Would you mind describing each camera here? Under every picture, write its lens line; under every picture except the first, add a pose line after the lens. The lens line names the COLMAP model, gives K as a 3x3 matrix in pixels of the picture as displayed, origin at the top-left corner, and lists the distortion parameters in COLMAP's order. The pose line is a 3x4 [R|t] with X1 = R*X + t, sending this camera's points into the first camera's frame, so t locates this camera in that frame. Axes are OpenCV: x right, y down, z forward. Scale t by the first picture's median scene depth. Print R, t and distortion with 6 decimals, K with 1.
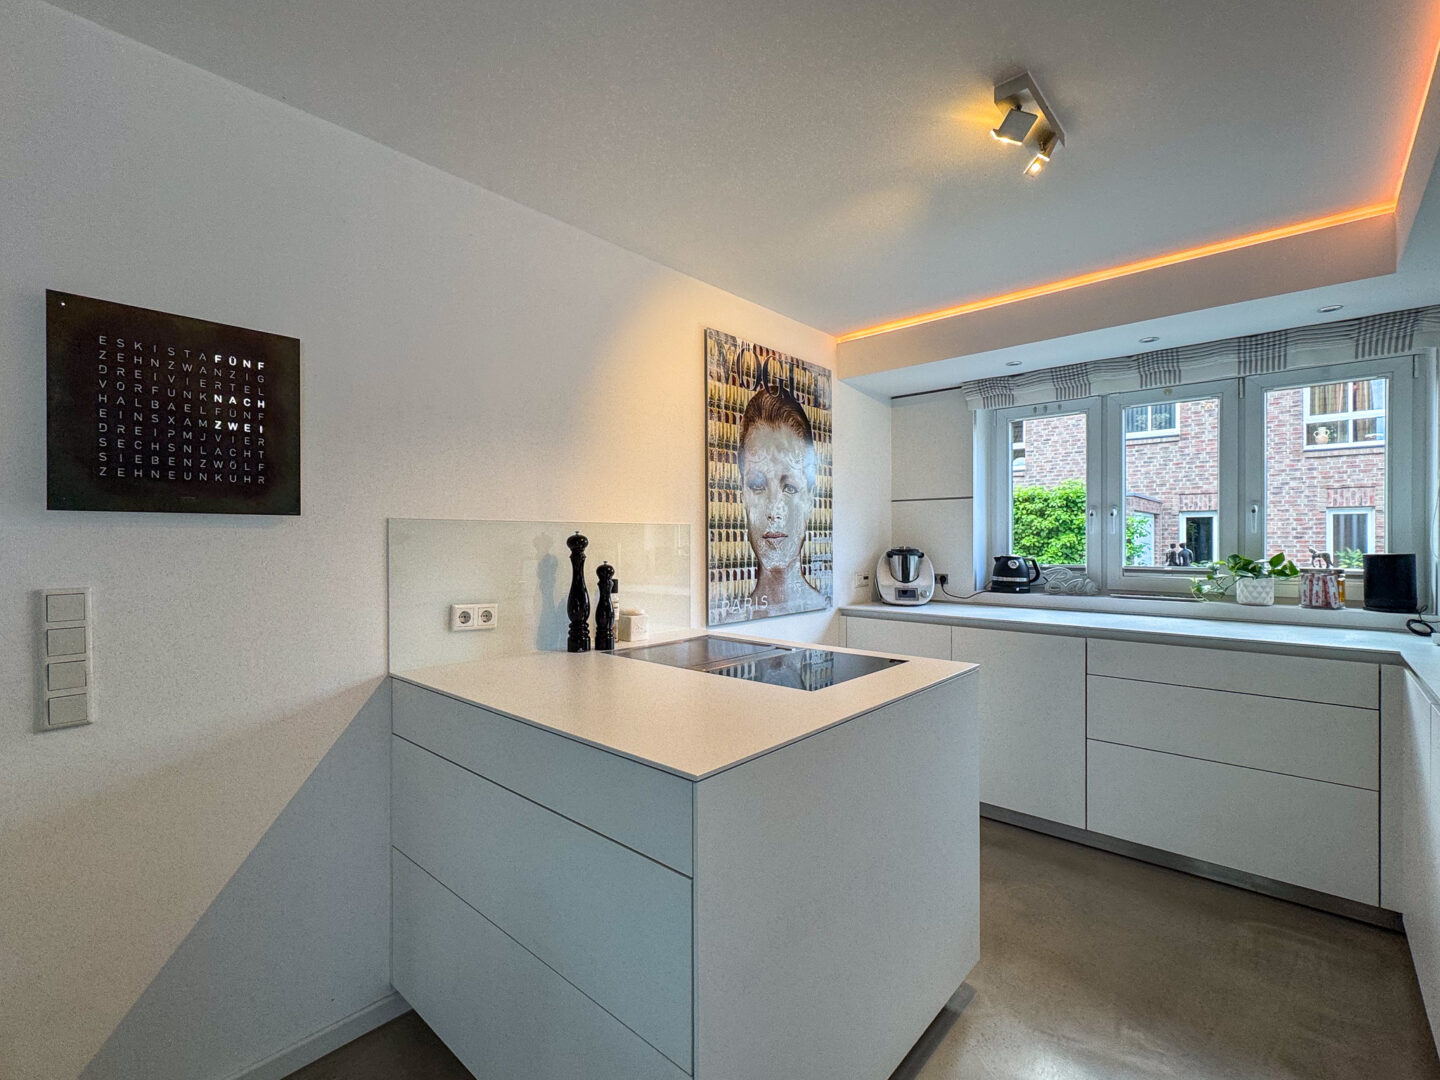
lens RADIAL K [[640.4, 0, 720.0], [0, 640.4, 540.0], [0, 0, 1]] dist [0.001431, -0.000057]
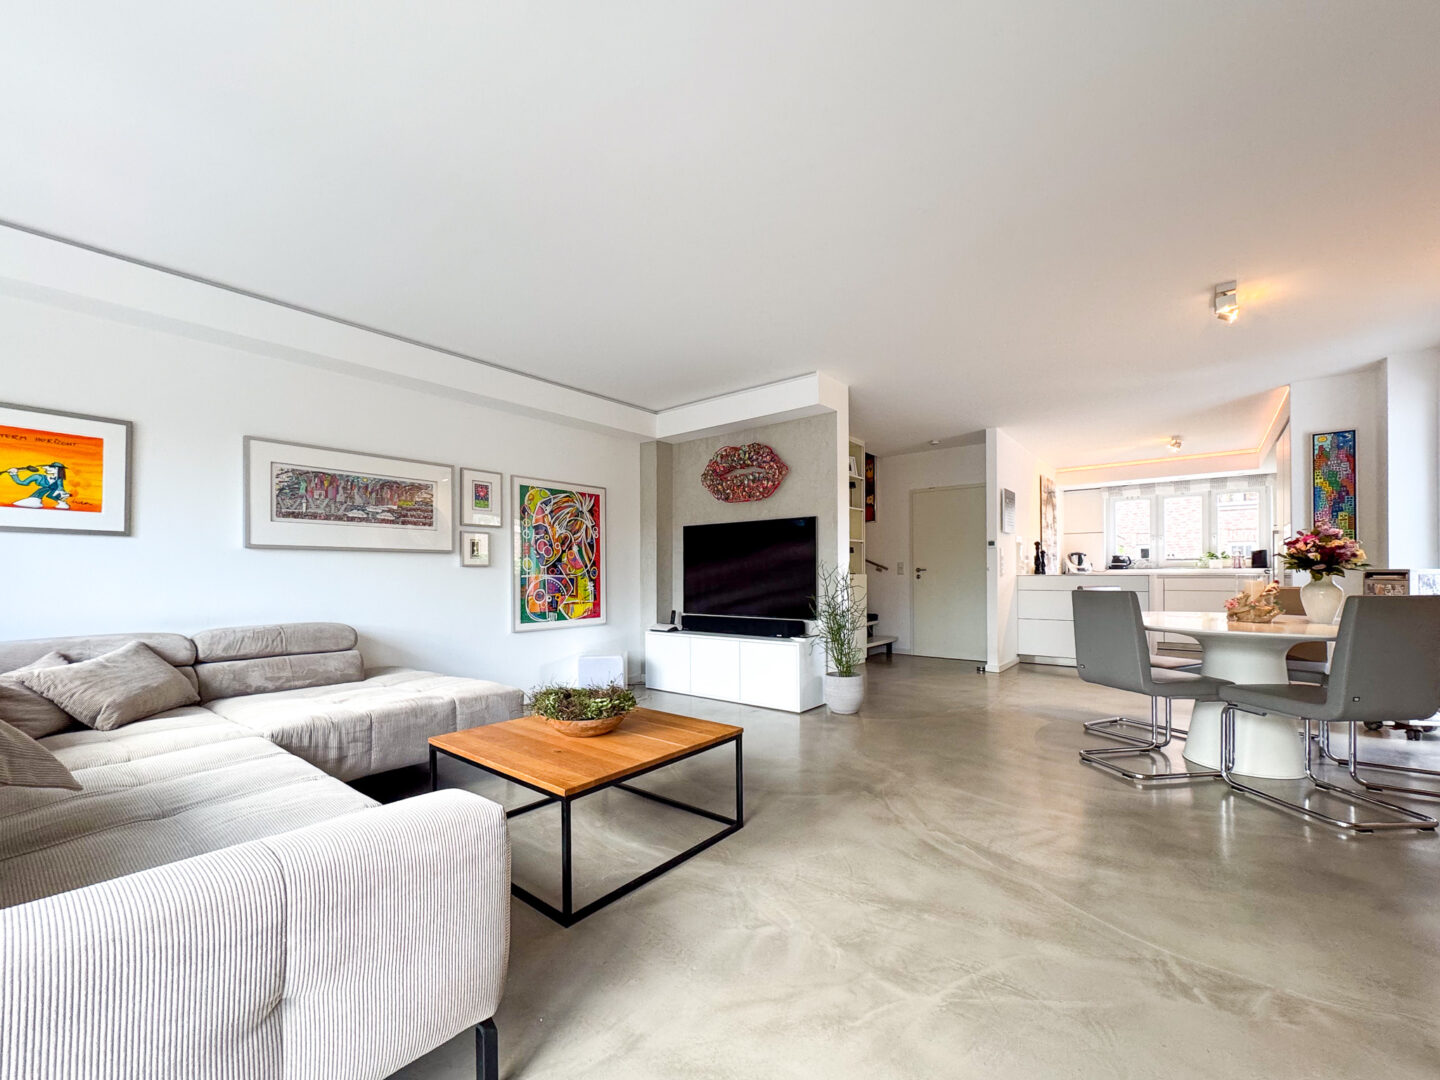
lens RADIAL K [[577.3, 0, 725.3], [0, 577.3, 572.4], [0, 0, 1]] dist [-0.000885, -0.000055]
pose [[0.998734, -0.001356, 0.050285, -1.489582], [0.001650, 0.999982, -0.005802, 0.125505], [-0.050277, 0.005877, 0.998718, -1.472596]]
